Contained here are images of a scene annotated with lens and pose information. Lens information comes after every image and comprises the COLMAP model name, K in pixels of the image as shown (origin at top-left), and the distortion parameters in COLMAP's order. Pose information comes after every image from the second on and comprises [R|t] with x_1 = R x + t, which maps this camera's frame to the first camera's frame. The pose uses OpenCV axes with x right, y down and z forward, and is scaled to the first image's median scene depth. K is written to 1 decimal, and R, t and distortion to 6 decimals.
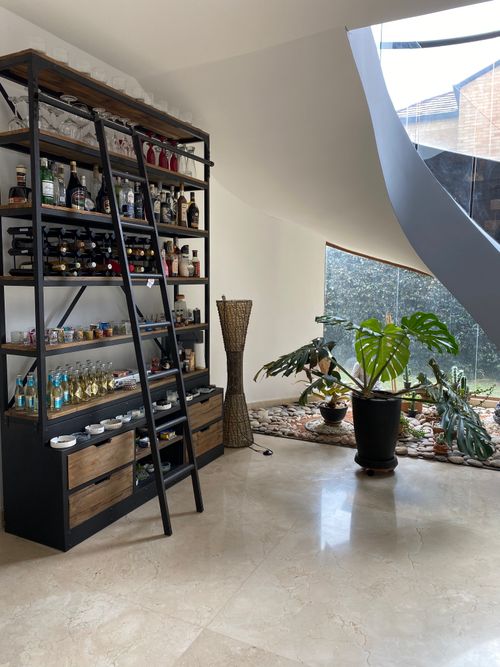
lens RADIAL K [[503.3, 0, 250.0], [0, 503.3, 333.5], [0, 0, 1]] dist [0.001048, -0.000361]
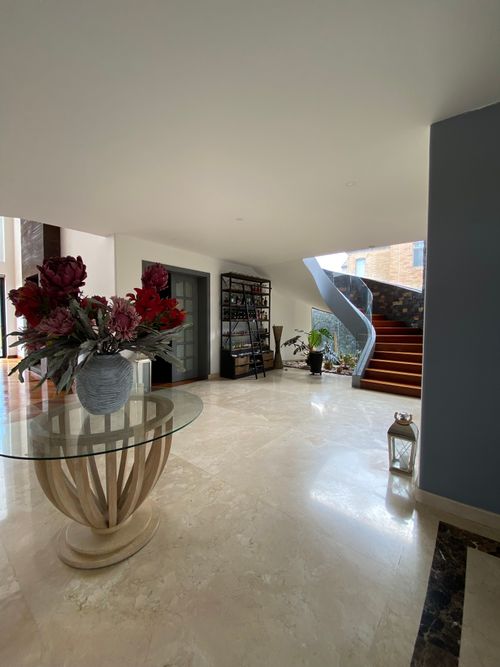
lens RADIAL K [[272.0, 0, 250.0], [0, 272.0, 333.5], [0, 0, 1]] dist [-0.000377, -0.013211]
pose [[0.978402, 0.008992, -0.206517, 0.204878], [-0.020622, 0.998315, -0.054231, 0.109466], [0.205681, 0.057318, 0.976939, -1.041819]]
